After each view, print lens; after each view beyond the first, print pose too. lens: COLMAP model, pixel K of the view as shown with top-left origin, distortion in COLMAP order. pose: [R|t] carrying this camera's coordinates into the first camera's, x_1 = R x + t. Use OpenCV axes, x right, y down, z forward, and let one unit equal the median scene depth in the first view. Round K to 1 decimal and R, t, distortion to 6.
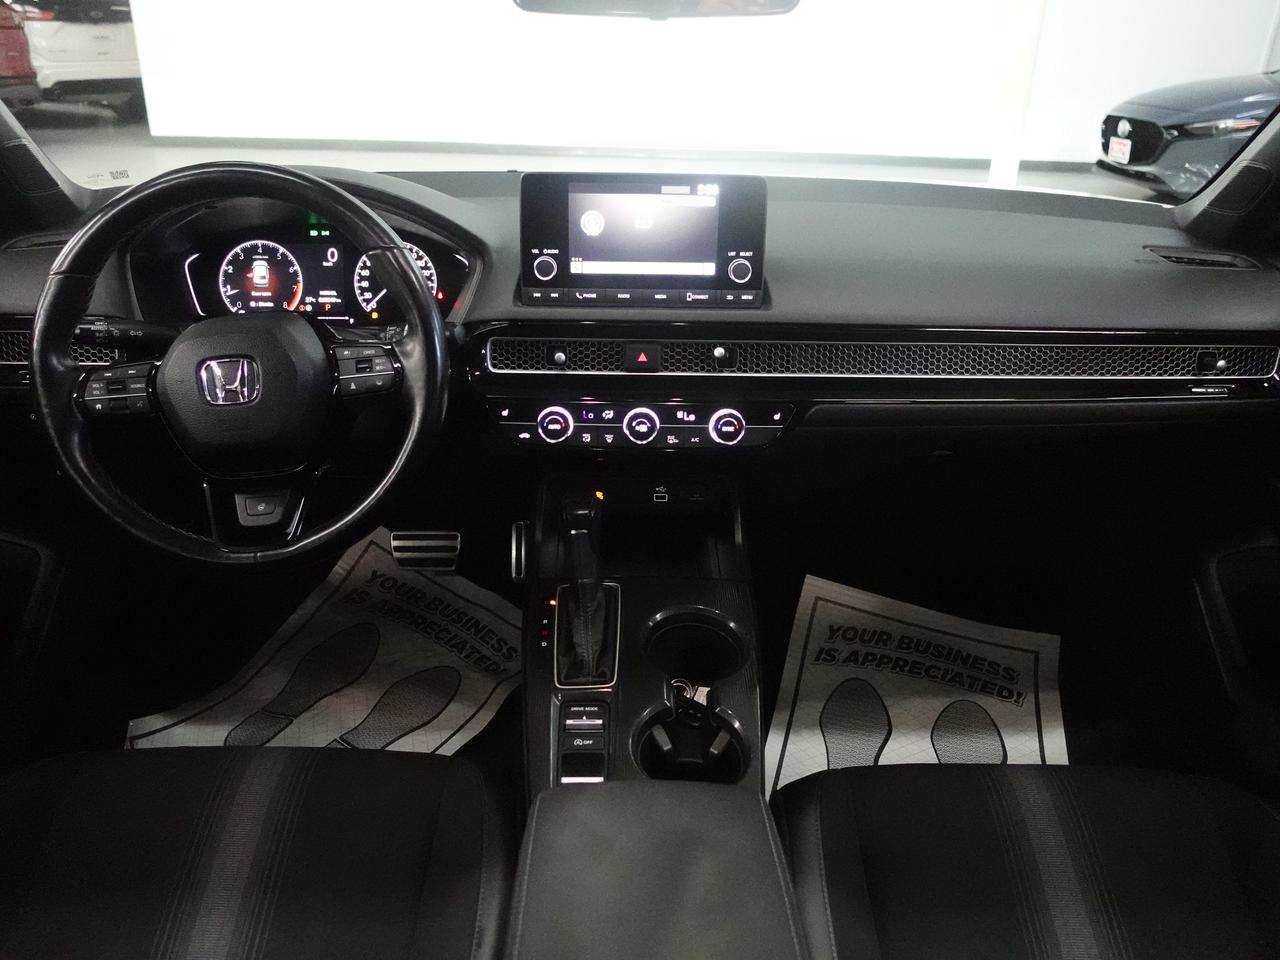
lens RADIAL K [[1007.6, 0, 653.1], [0, 1007.6, 473.4], [0, 0, 1]] dist [-0.008038, 0.005847]
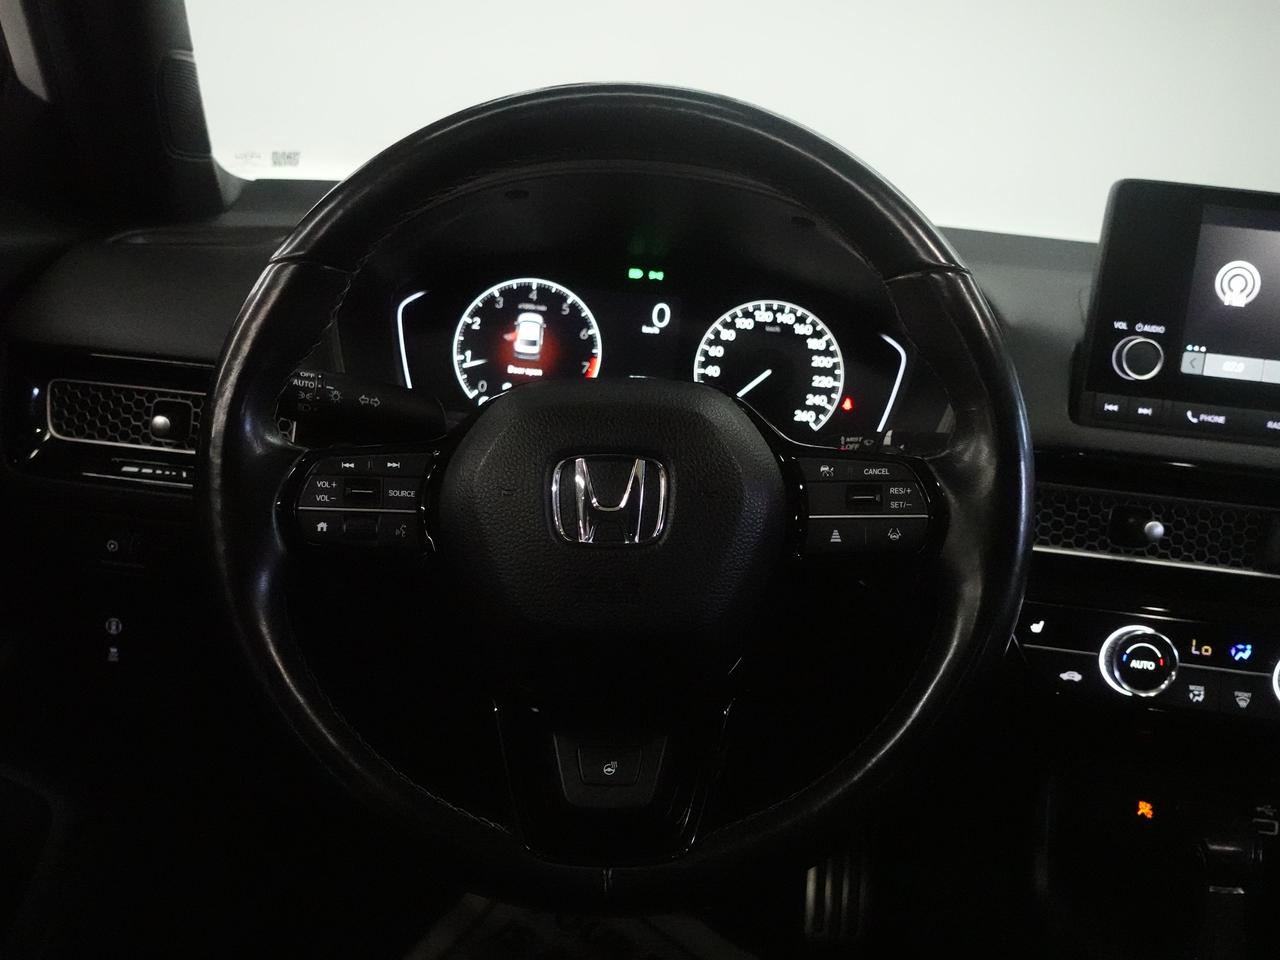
lens RADIAL K [[1427.4, 0, 632.6], [0, 1427.4, 478.0], [0, 0, 1]] dist [-0.014498, 0.000000]
pose [[0.993529, 0.095514, -0.061452, -0.277324], [-0.105342, 0.977220, -0.184238, 0.017830], [0.042455, 0.189520, 0.980959, 0.243090]]
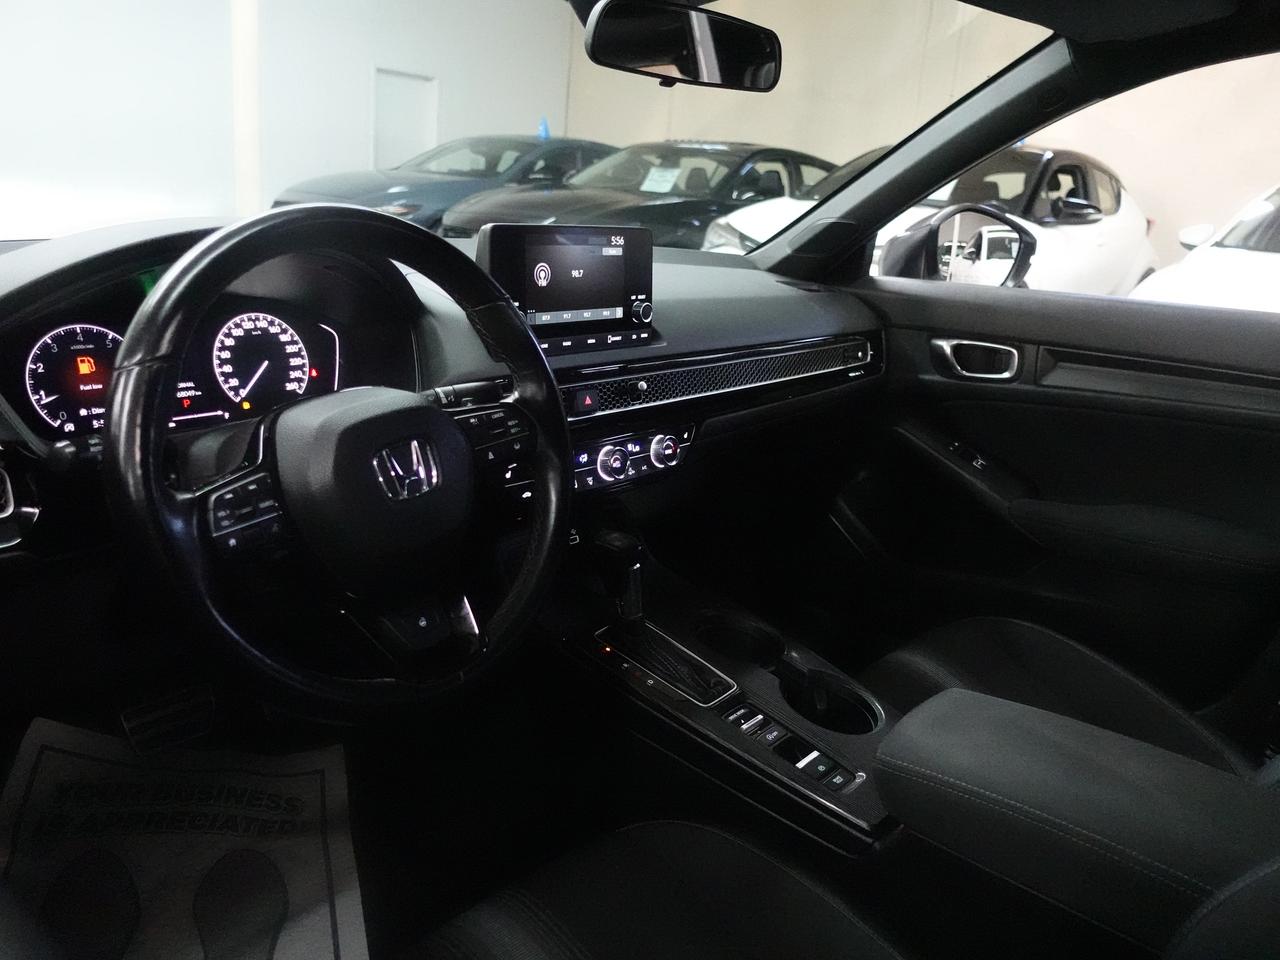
lens RADIAL K [[1007.6, 0, 644.6], [0, 1007.6, 489.1], [0, 0, 1]] dist [-0.008038, 0.005847]
pose [[0.654962, -0.190892, 0.731154, -0.672730], [0.241267, 0.969751, 0.037062, -0.045741], [-0.716112, 0.152129, 0.681205, 0.236509]]
